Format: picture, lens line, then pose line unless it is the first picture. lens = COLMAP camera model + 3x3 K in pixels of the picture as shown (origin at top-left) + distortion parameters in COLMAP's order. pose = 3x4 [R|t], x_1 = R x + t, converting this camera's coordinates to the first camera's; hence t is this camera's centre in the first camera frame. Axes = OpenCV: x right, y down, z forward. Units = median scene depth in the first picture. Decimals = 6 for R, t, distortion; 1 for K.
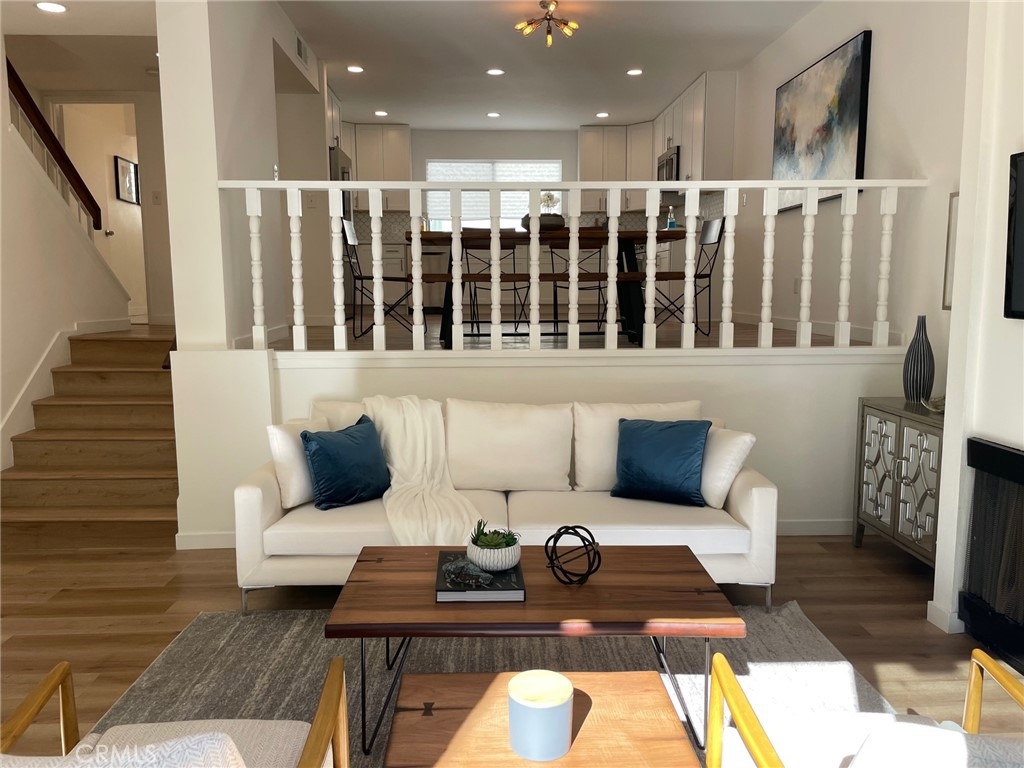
lens RADIAL K [[771.9, 0, 512.0], [0, 771.9, 384.0], [0, 0, 1]] dist [0.106630, -0.165912]
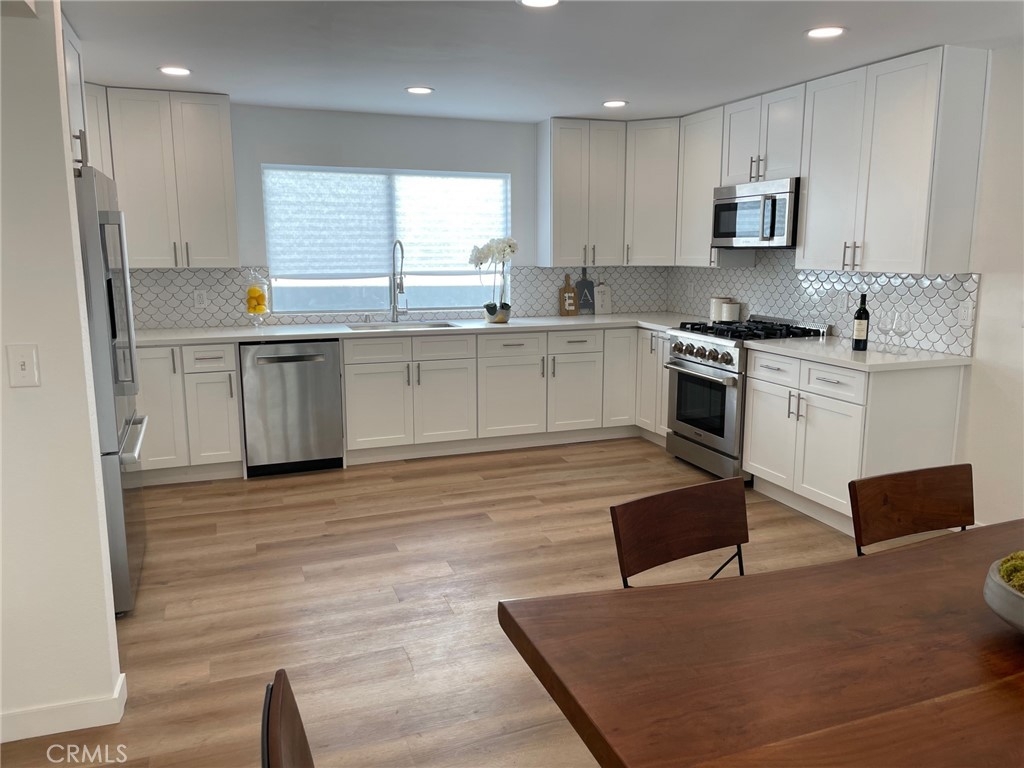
lens RADIAL K [[771.9, 0, 512.0], [0, 771.9, 384.0], [0, 0, 1]] dist [0.106630, -0.165912]
pose [[0.950345, -0.050522, 0.307069, -0.127667], [0.034758, 0.997792, 0.056595, -0.179255], [-0.309250, -0.043112, 0.950003, 0.486315]]
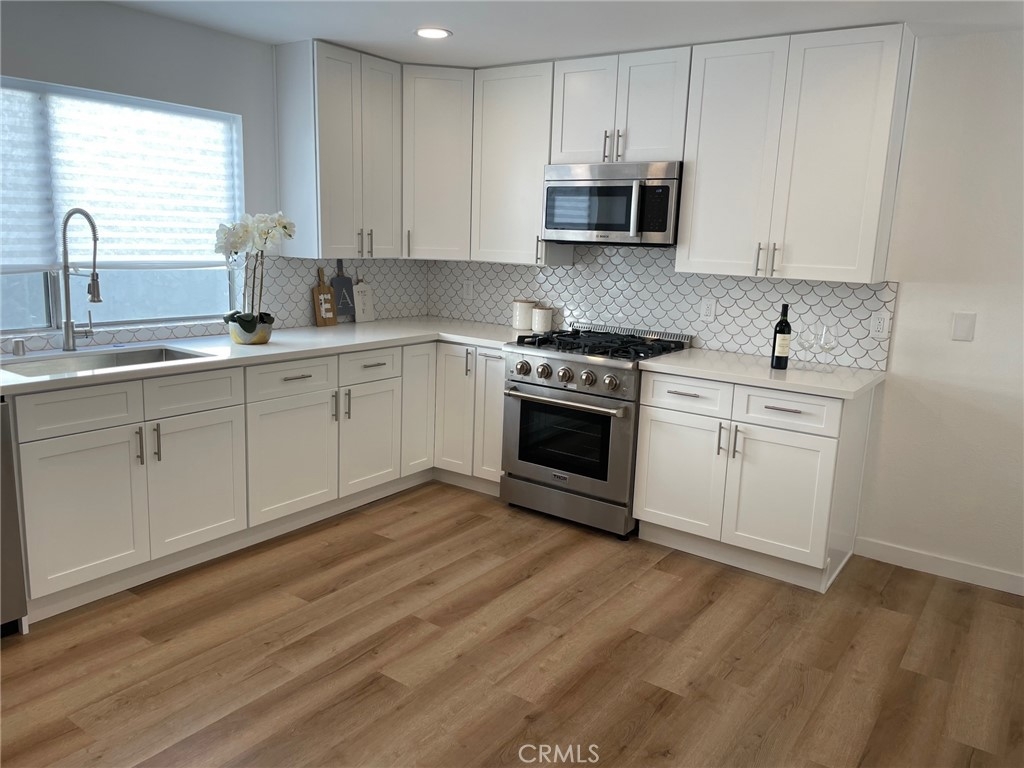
lens RADIAL K [[771.9, 0, 512.0], [0, 771.9, 384.0], [0, 0, 1]] dist [0.106630, -0.165912]
pose [[0.604155, -0.123221, 0.787282, -0.184789], [0.057648, 0.992142, 0.111047, -0.208652], [-0.794779, -0.021704, 0.606511, 0.715187]]
